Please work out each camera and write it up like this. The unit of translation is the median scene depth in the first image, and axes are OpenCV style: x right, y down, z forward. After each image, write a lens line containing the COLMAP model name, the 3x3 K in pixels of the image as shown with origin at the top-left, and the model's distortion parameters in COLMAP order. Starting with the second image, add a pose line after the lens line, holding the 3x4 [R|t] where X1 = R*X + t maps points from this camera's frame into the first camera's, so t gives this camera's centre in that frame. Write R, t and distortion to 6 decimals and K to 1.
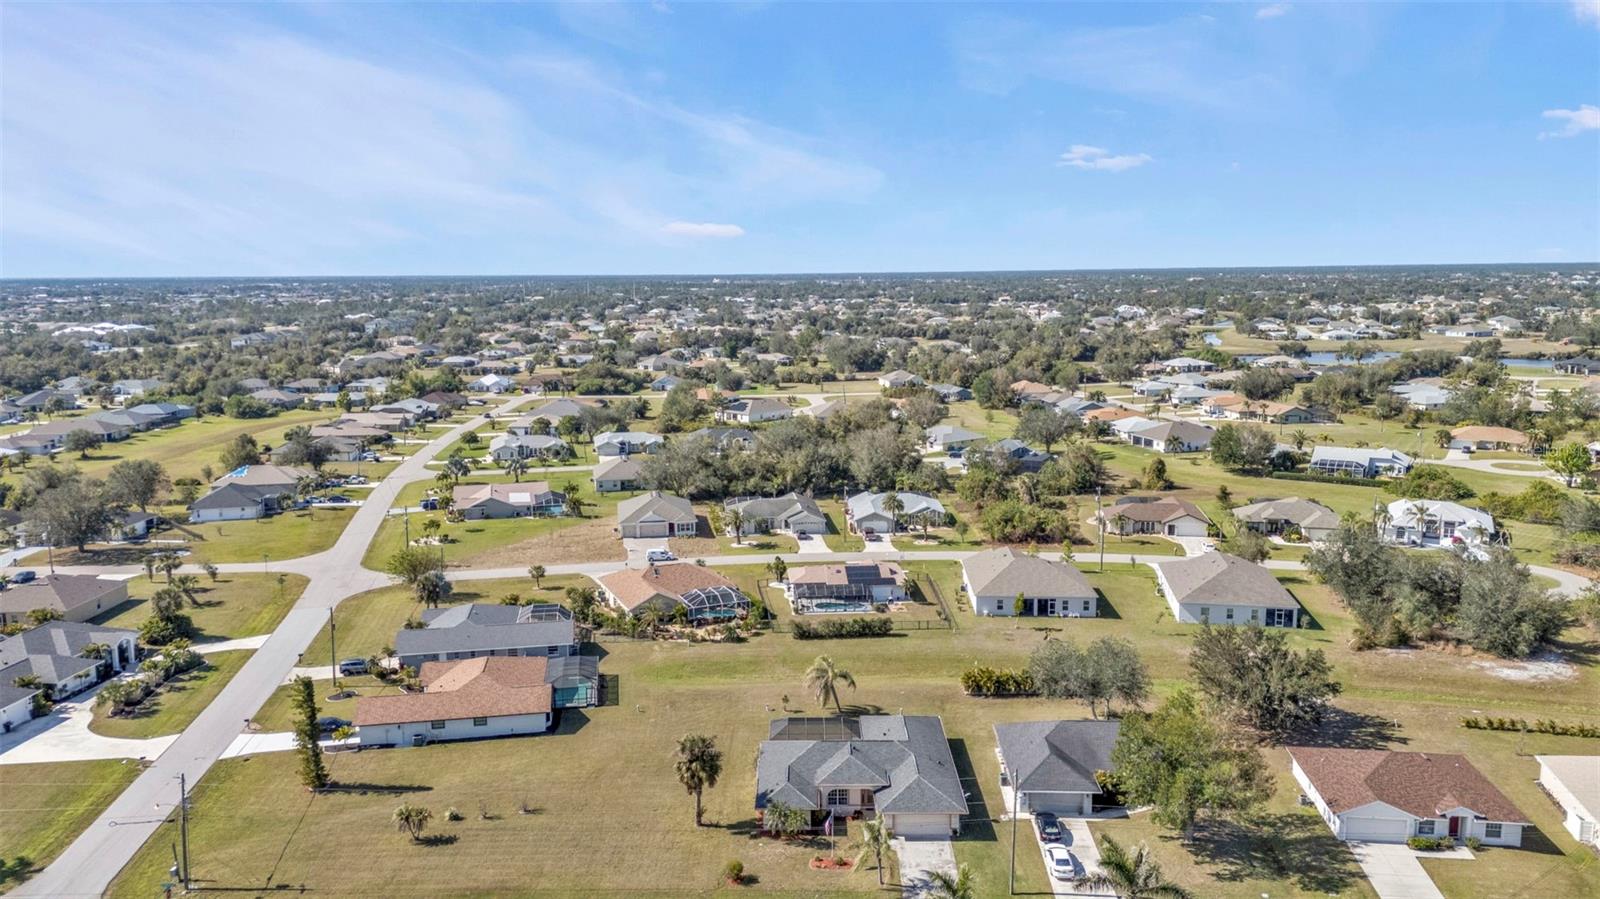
lens RADIAL K [[1161.1, 0, 800.0], [0, 1161.1, 449.5], [0, 0, 1]] dist [0.103124, -0.112991]
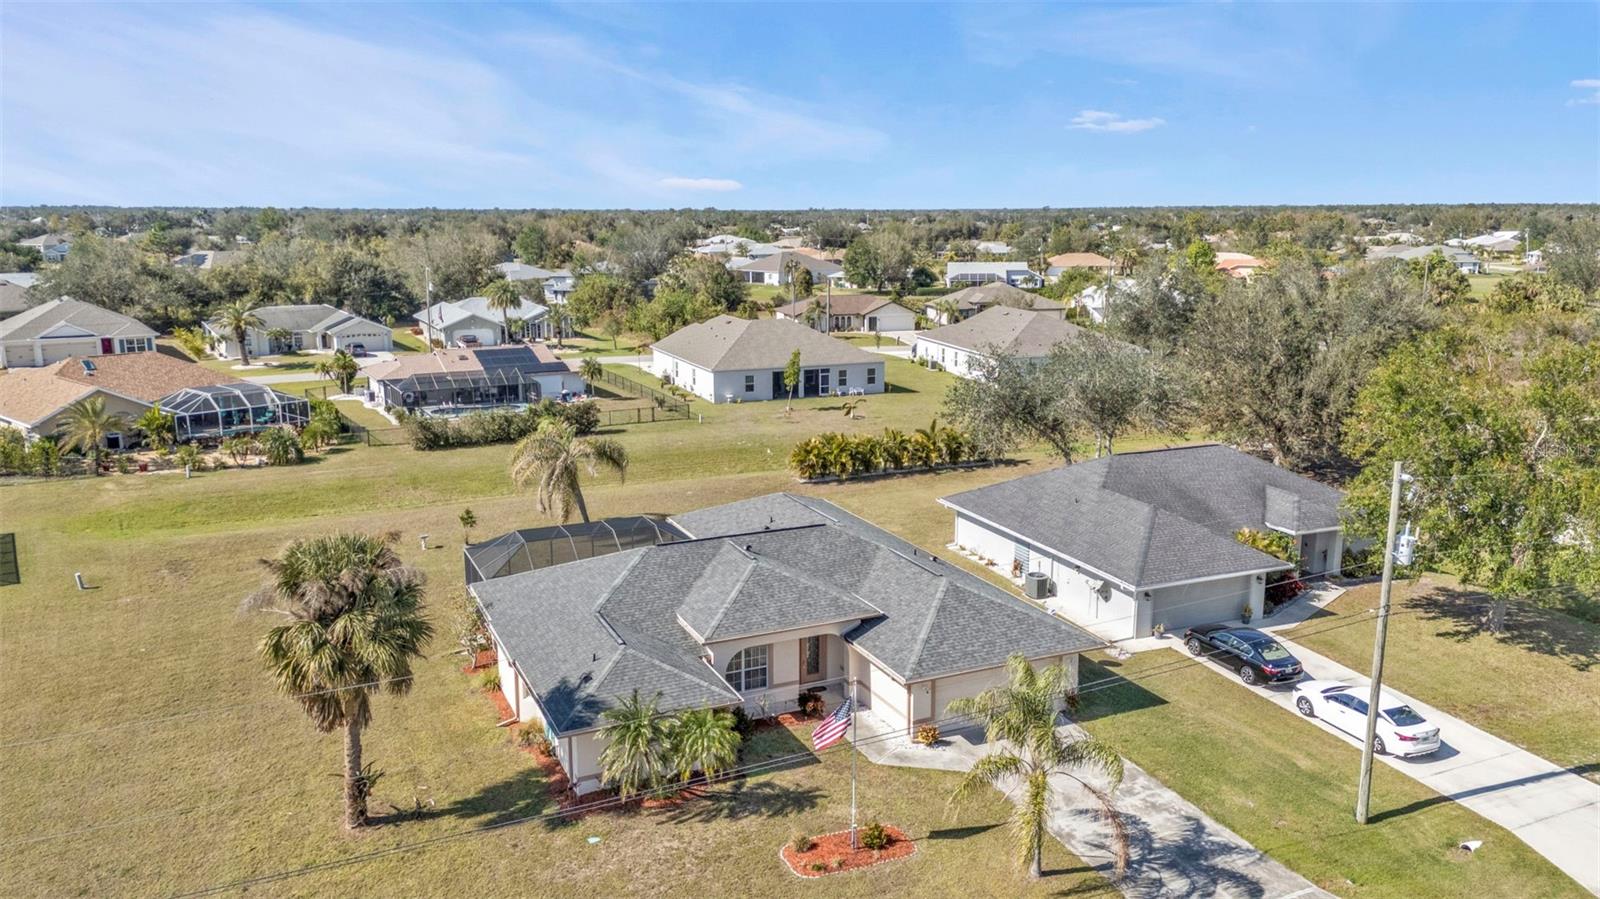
lens RADIAL K [[1163.1, 0, 800.0], [0, 1163.1, 449.5], [0, 0, 1]] dist [0.094313, -0.095187]
pose [[0.905469, -0.077292, 0.417316, -0.059358], [0.057449, 0.996548, 0.059923, 0.120417], [-0.420507, -0.030284, 0.906784, 0.385784]]
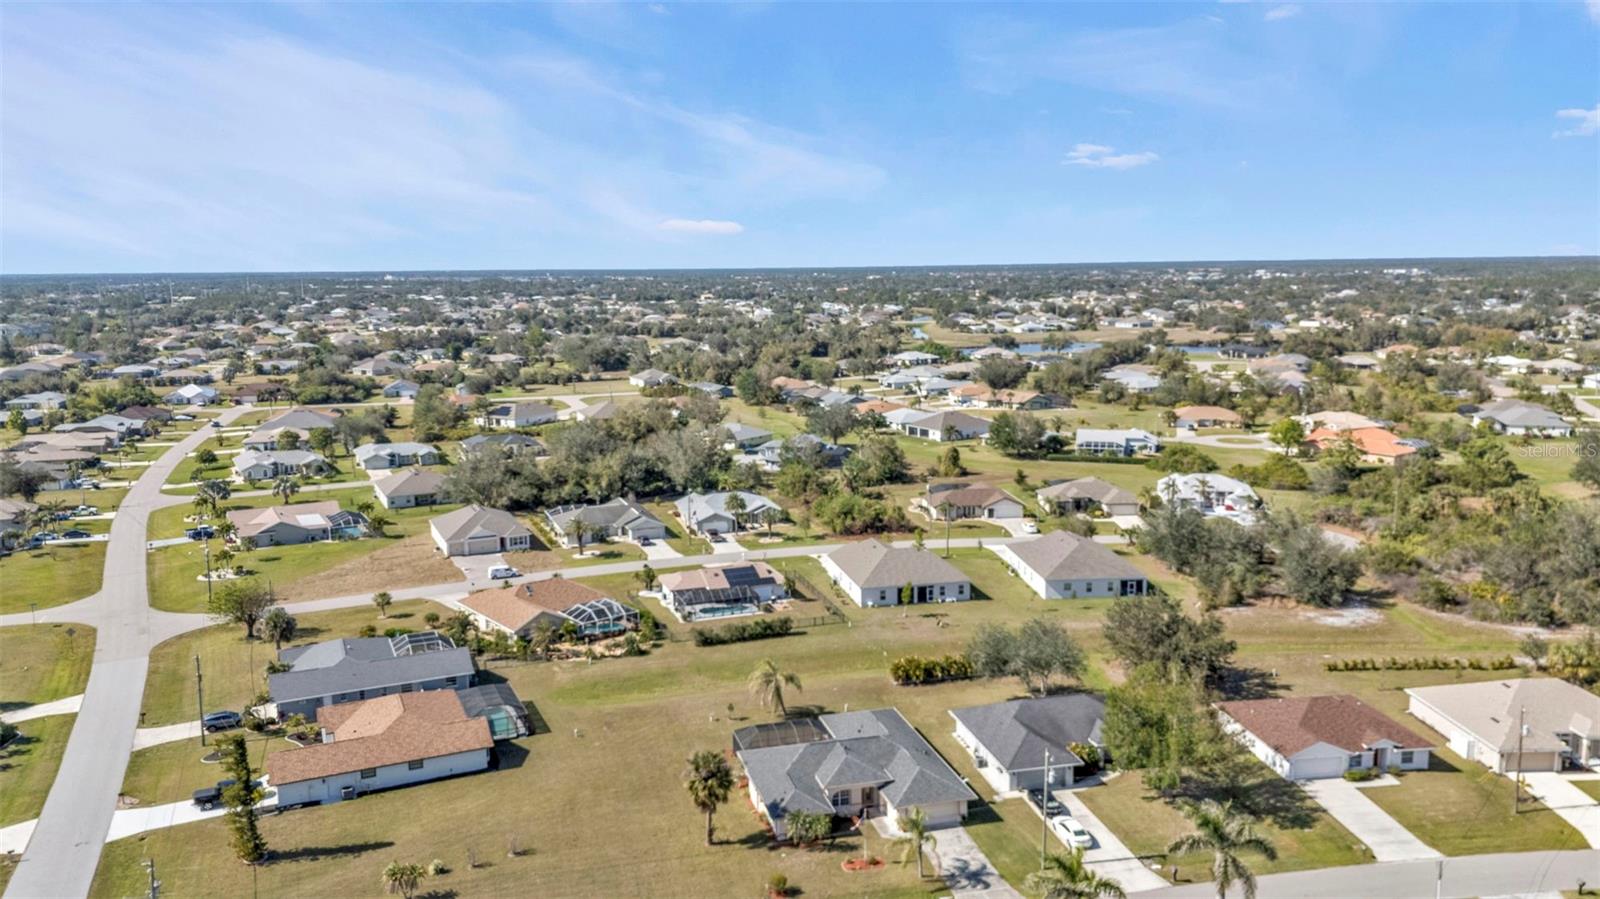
lens RADIAL K [[1172.7, 0, 800.0], [0, 1172.7, 449.5], [0, 0, 1]] dist [0.083564, -0.095542]
pose [[0.964864, -0.042916, 0.259222, -0.145290], [0.042614, 0.999069, 0.006789, -0.004289], [-0.259272, 0.004496, 0.965794, 0.022968]]
